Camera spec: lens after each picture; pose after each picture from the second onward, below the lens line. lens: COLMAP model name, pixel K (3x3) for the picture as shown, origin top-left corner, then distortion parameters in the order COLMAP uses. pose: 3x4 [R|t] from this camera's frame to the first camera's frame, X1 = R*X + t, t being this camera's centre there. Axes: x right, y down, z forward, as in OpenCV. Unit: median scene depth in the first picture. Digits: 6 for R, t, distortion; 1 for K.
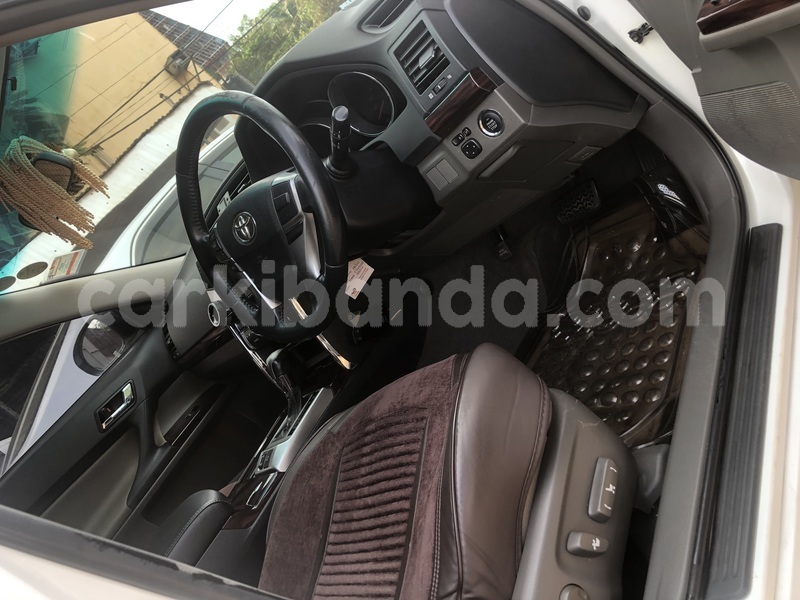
lens RADIAL K [[653.3, 0, 401.2], [0, 653.3, 300.4], [0, 0, 1]] dist [-0.006684, -0.002283]
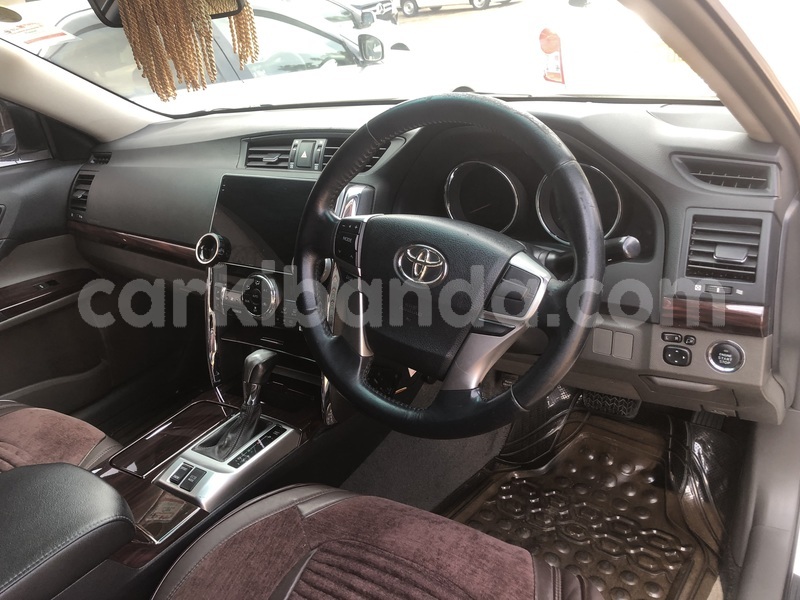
lens RADIAL K [[653.3, 0, 400.0], [0, 653.3, 298.9], [0, 0, 1]] dist [-0.006684, -0.002283]
pose [[0.747149, 0.594658, 0.296900, -0.443230], [-0.599836, 0.795683, -0.084176, -0.002866], [-0.286294, -0.115199, 0.951191, 0.293145]]
